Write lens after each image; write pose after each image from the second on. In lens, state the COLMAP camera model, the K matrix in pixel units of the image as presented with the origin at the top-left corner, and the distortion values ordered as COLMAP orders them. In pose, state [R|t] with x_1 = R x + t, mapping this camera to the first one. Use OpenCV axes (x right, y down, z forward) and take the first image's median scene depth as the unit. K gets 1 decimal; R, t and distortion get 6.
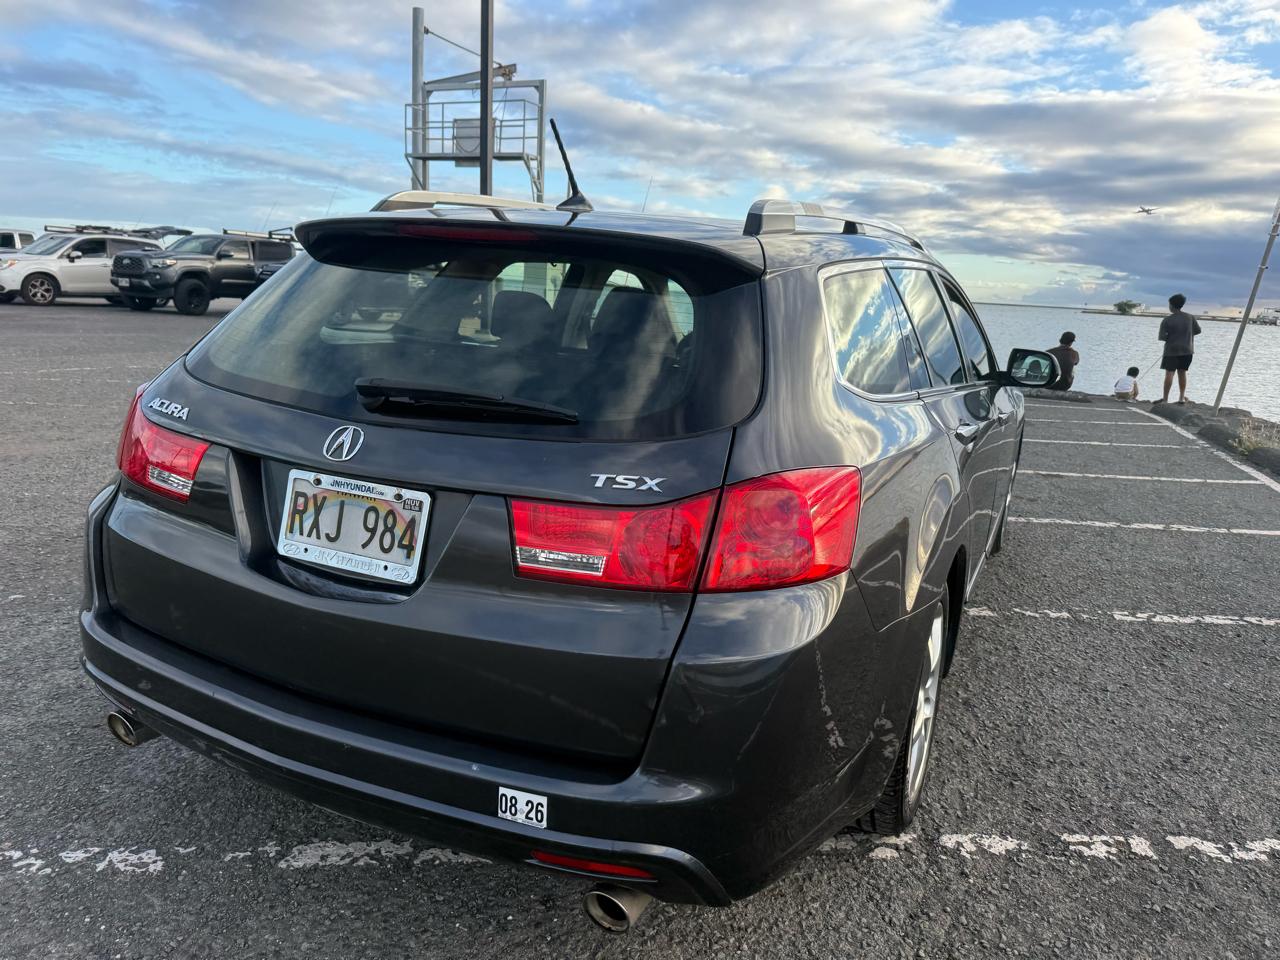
lens RADIAL K [[913.9, 0, 647.4], [0, 913.9, 496.3], [0, 0, 1]] dist [0.000591, -0.008372]
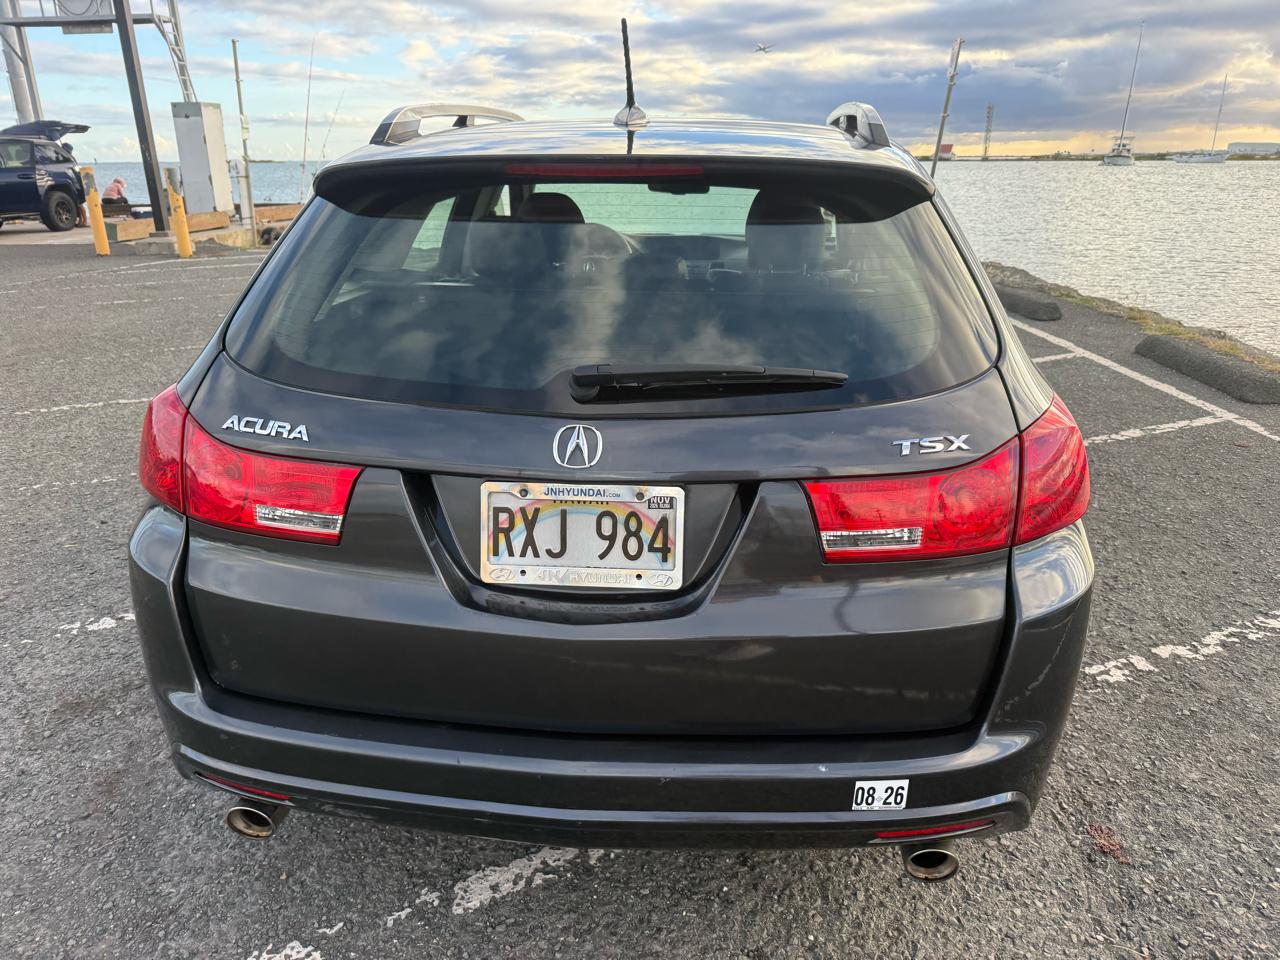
lens RADIAL K [[913.9, 0, 647.4], [0, 913.9, 496.3], [0, 0, 1]] dist [0.000591, -0.008372]
pose [[0.936992, -0.175605, 0.302008, -0.366533], [0.133164, 0.978747, 0.155954, -0.092573], [-0.322976, -0.105911, 0.940462, 0.123671]]
